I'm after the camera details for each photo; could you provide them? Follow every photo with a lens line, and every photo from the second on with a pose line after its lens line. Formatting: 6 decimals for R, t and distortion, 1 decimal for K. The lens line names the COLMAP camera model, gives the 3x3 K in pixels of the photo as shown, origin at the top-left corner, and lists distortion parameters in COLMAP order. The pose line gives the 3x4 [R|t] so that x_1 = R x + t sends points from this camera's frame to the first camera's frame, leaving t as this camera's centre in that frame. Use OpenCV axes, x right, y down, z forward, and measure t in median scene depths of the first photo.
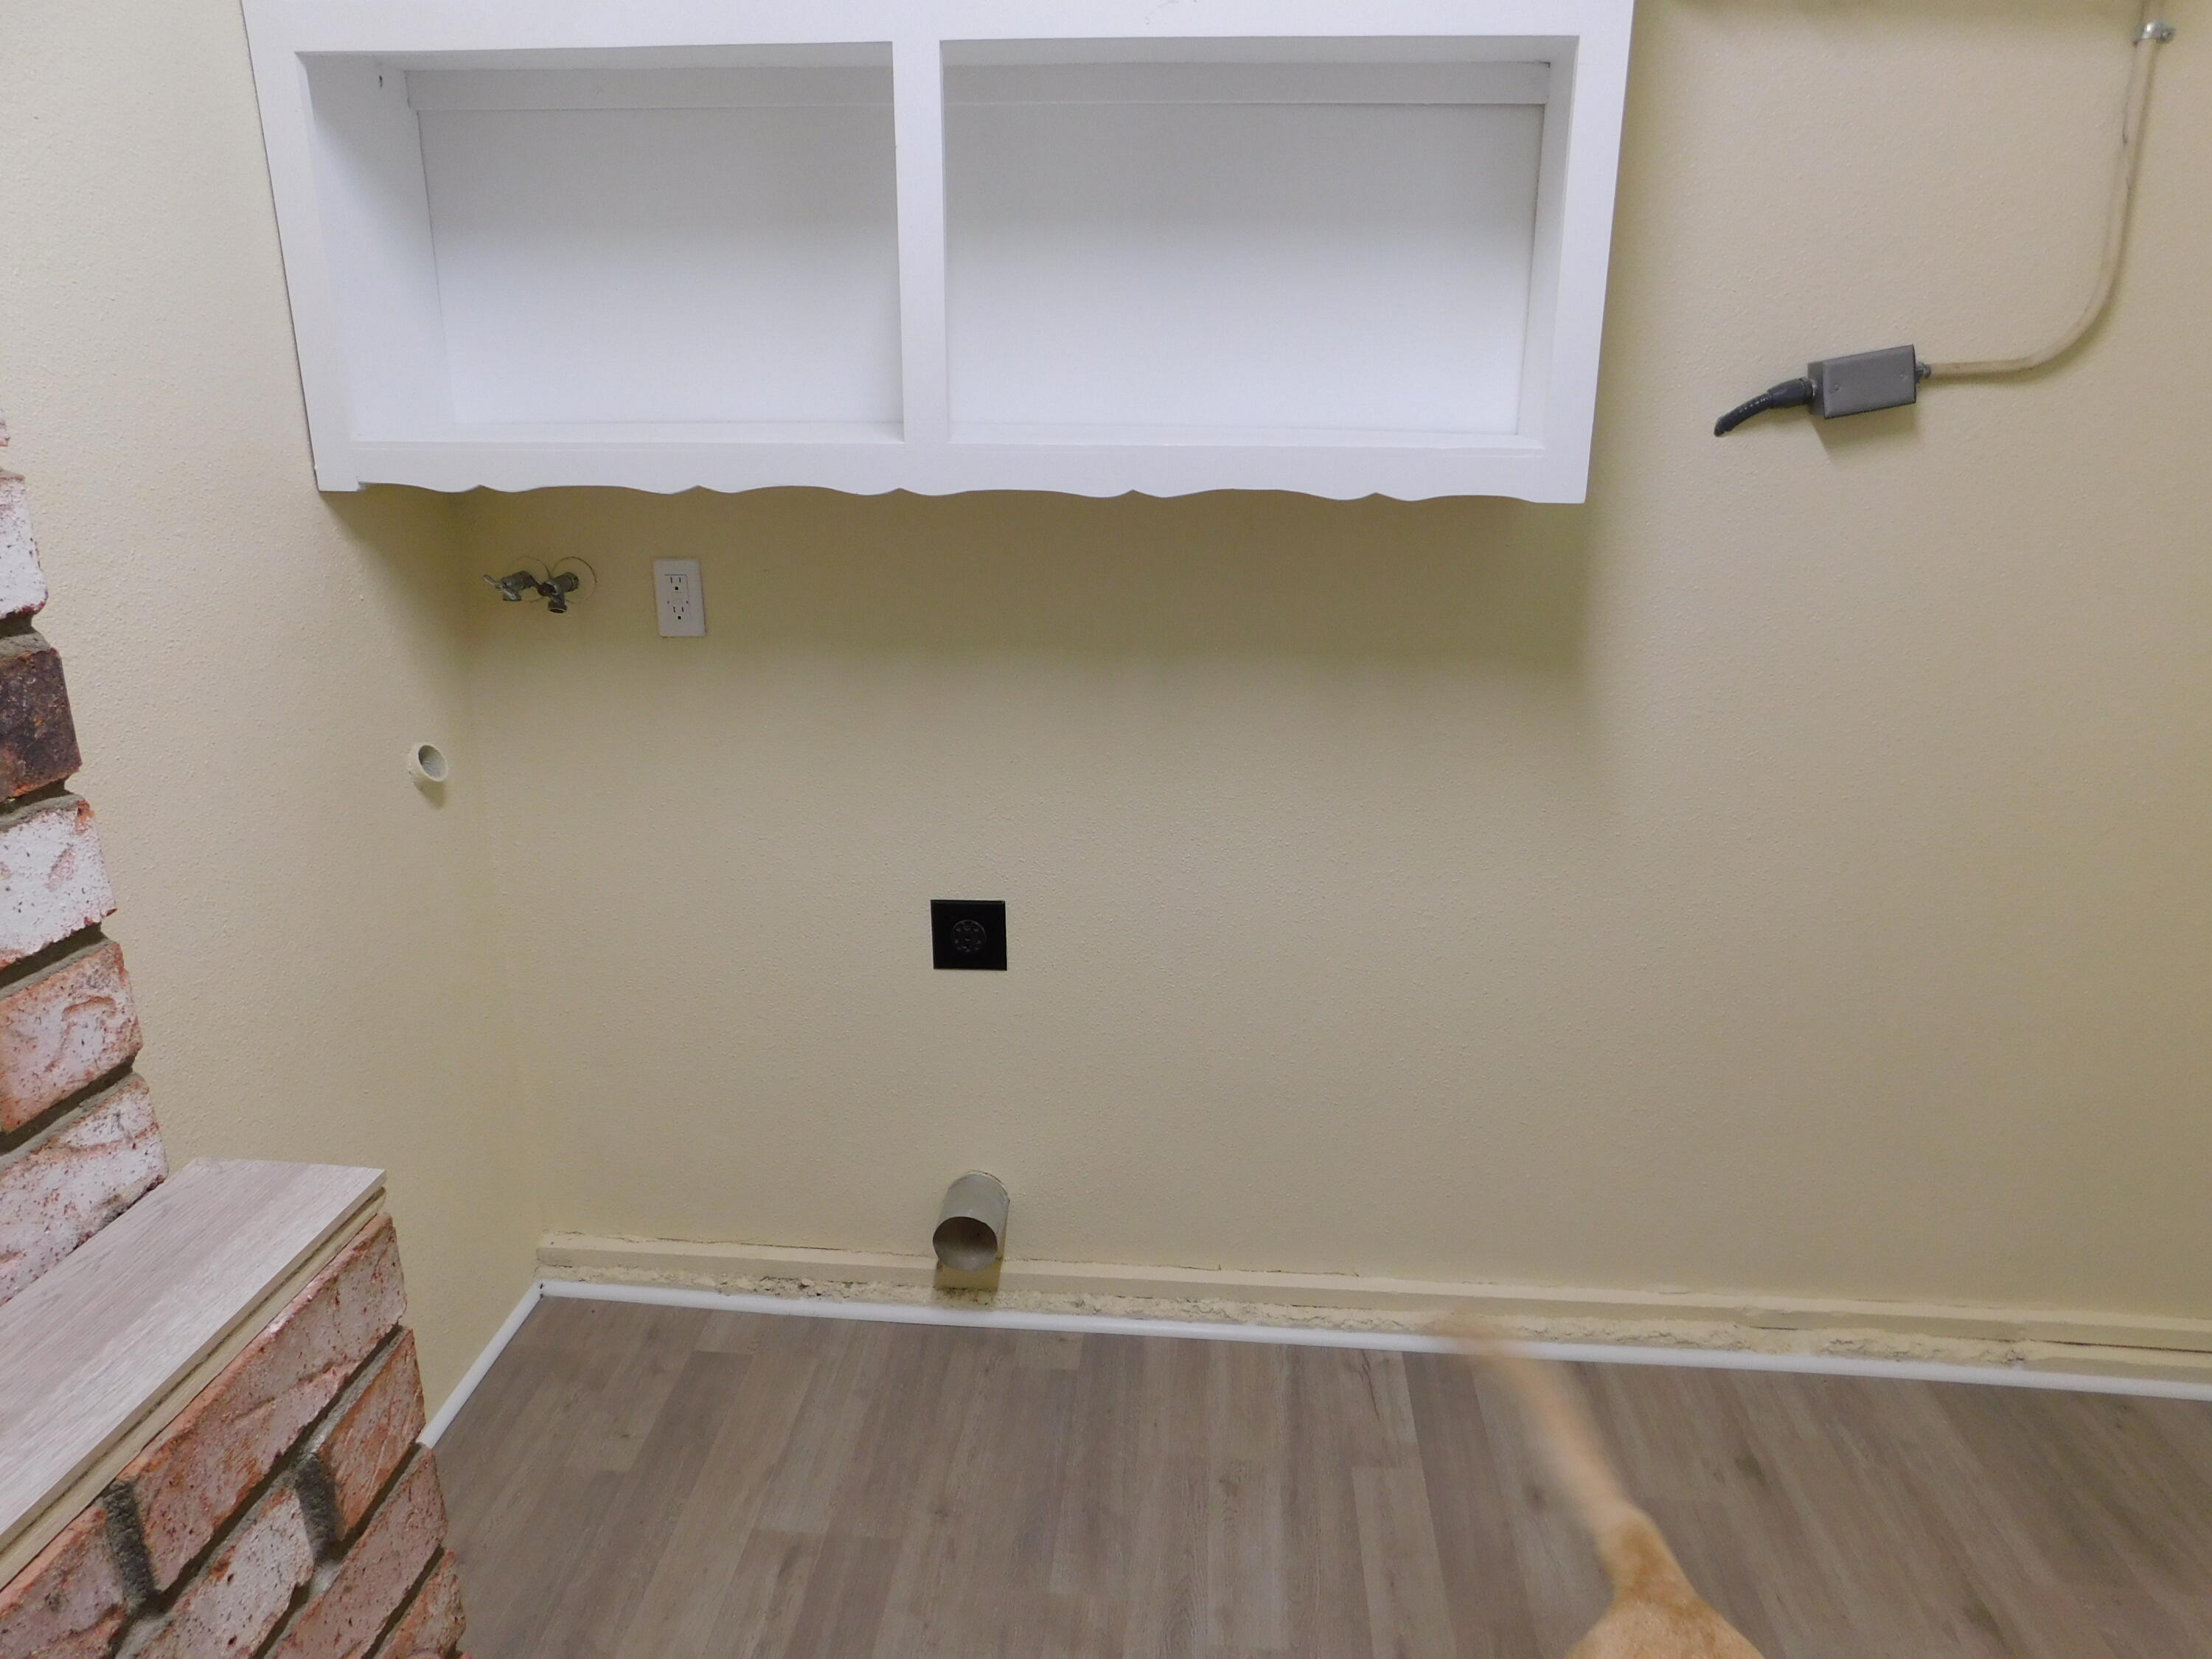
lens RADIAL K [[1449.0, 0, 1108.3], [0, 1449.0, 824.9], [0, 0, 1]] dist [-0.071287, 0.015720]
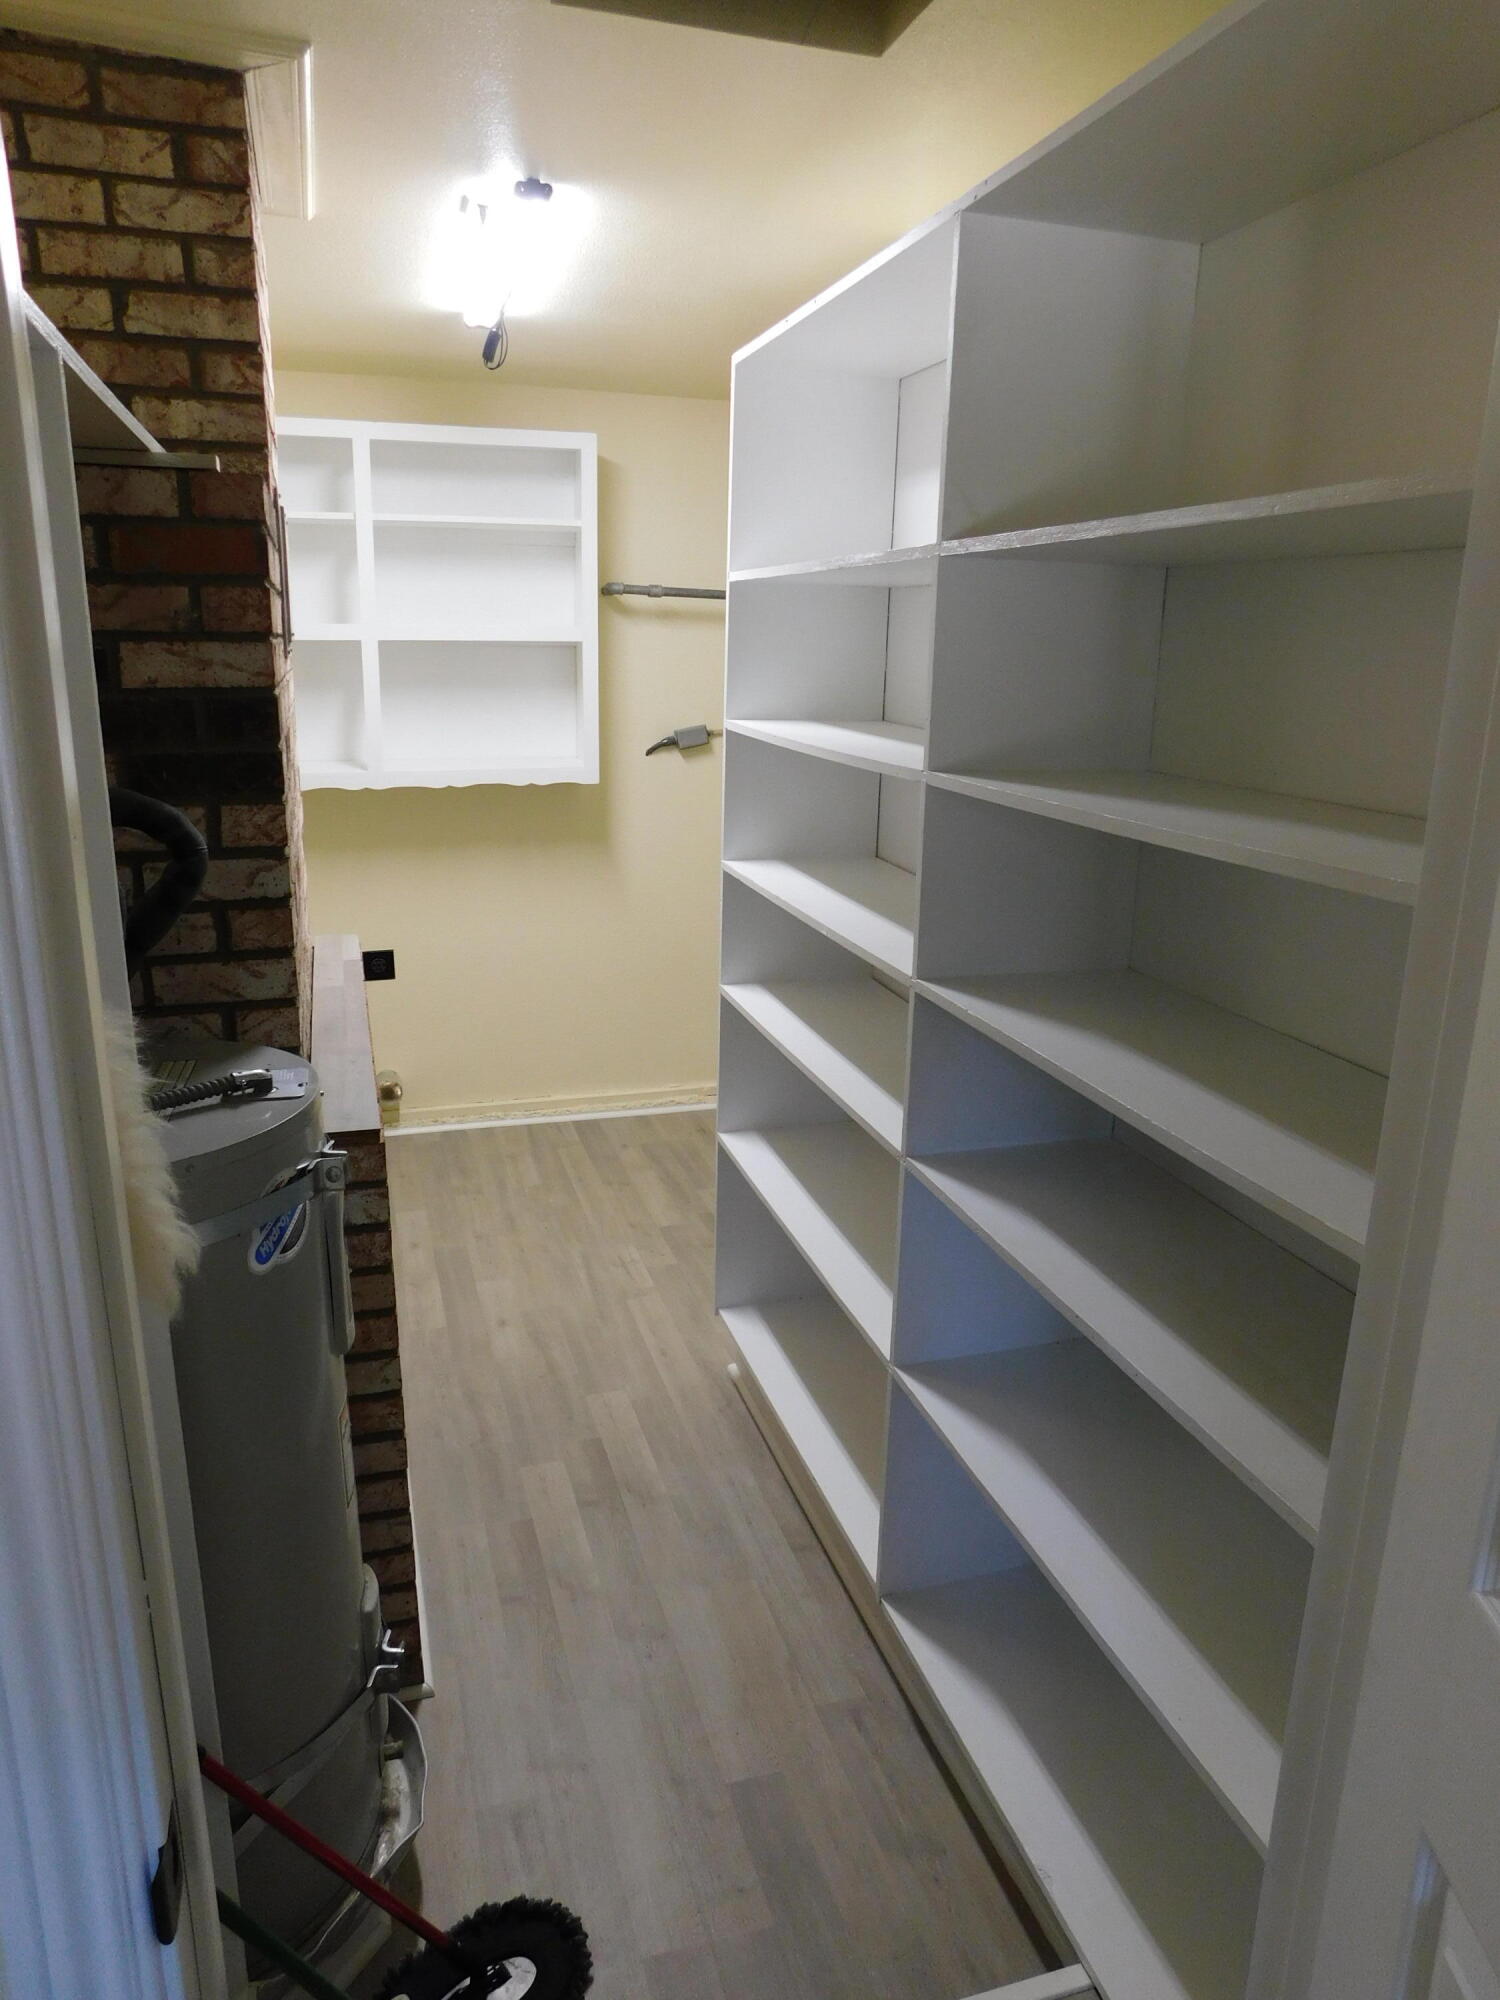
lens RADIAL K [[1310.2, 0, 747.6], [0, 1310.2, 996.7], [0, 0, 1]] dist [-0.071287, 0.015720]
pose [[0.931671, -0.088619, 0.352328, -0.346041], [0.103856, 0.994290, -0.024542, 0.289115], [-0.348141, 0.059456, 0.935555, -1.483451]]
